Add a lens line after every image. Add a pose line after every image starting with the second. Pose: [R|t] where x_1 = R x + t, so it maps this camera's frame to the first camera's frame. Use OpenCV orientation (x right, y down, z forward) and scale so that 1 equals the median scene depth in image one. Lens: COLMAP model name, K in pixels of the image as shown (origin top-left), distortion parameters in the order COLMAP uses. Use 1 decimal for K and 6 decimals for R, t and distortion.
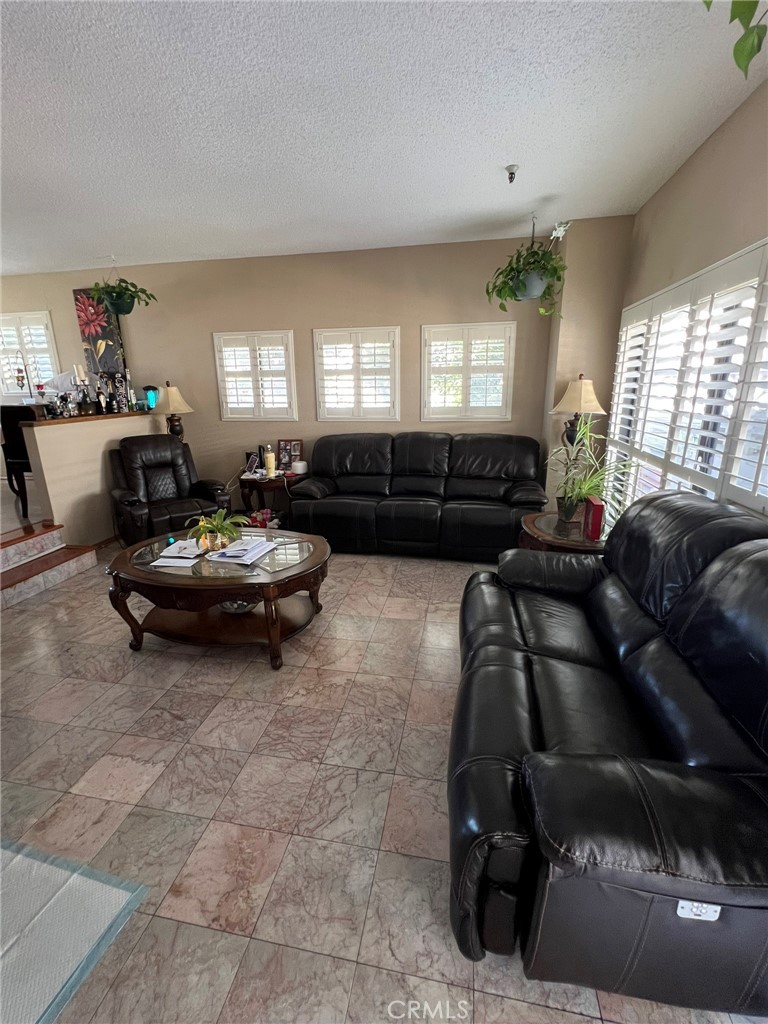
lens RADIAL K [[444.5, 0, 384.6], [0, 444.5, 510.4], [0, 0, 1]] dist [0.001590, -0.000426]
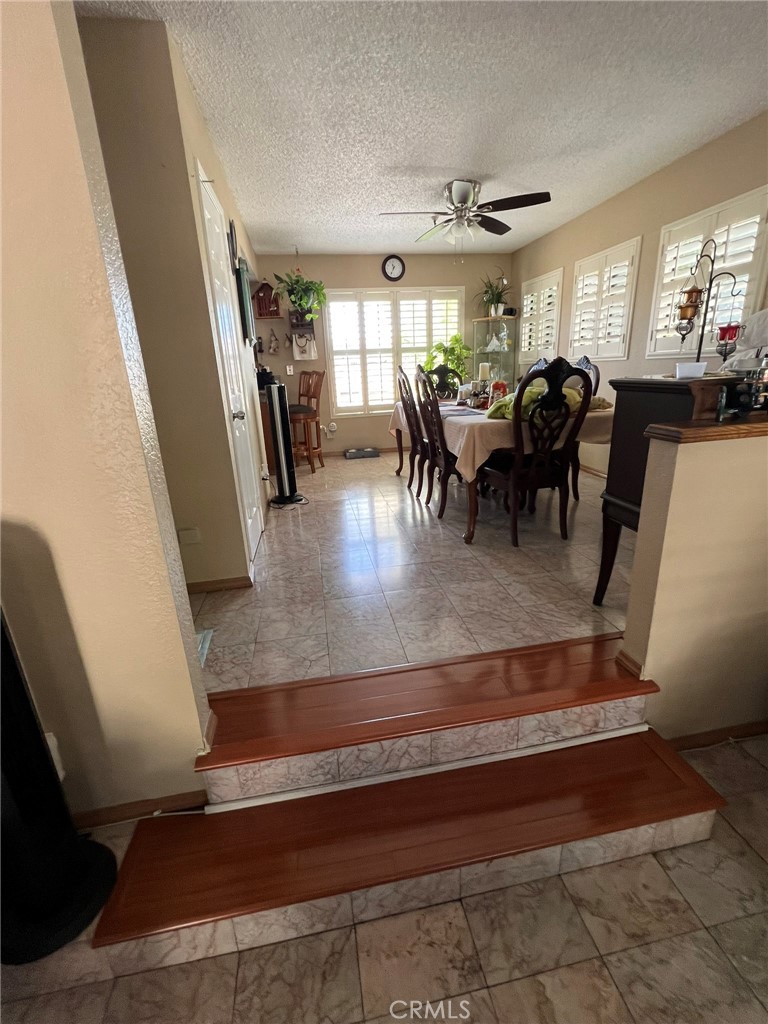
lens RADIAL K [[444.5, 0, 384.5], [0, 444.5, 510.6], [0, 0, 1]] dist [0.001590, -0.000426]
pose [[0.353206, 0.279986, -0.892666, -0.503555], [-0.217323, 0.952621, 0.212801, -0.150769], [0.909954, 0.118834, 0.397319, 0.605836]]
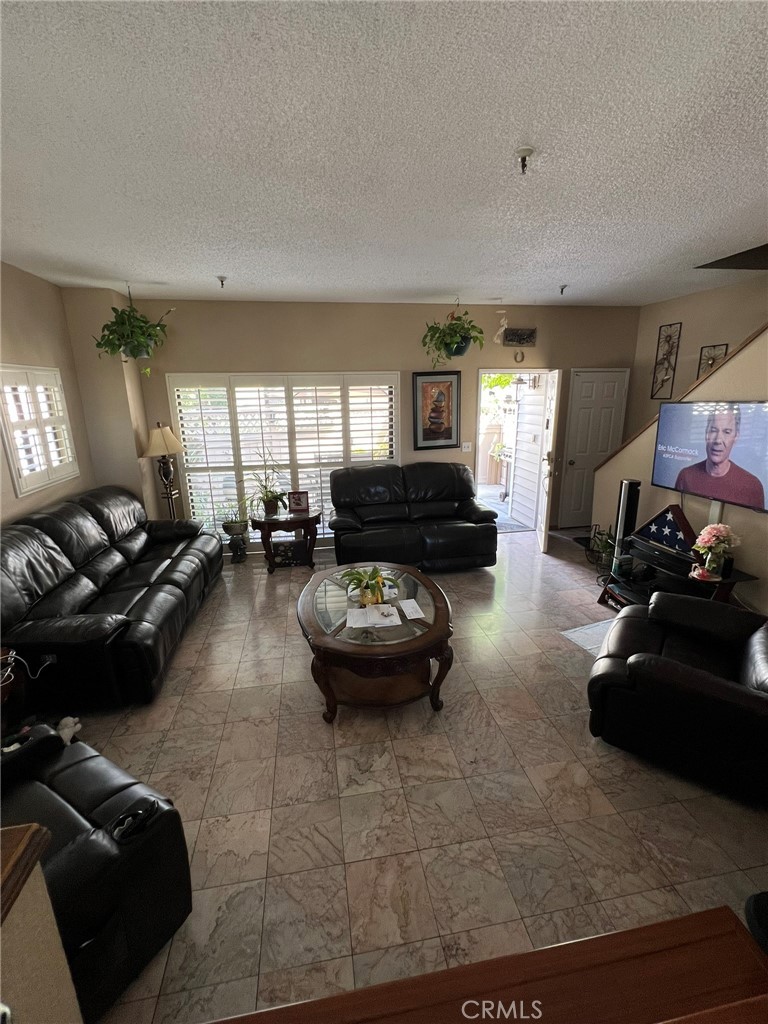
lens RADIAL K [[444.5, 0, 385.3], [0, 444.5, 510.9], [0, 0, 1]] dist [0.001590, -0.000426]
pose [[-0.344114, -0.223739, 0.911881, -0.908718], [0.274497, 0.904790, 0.325585, -0.307574], [-0.897907, 0.362347, -0.249935, 0.817695]]
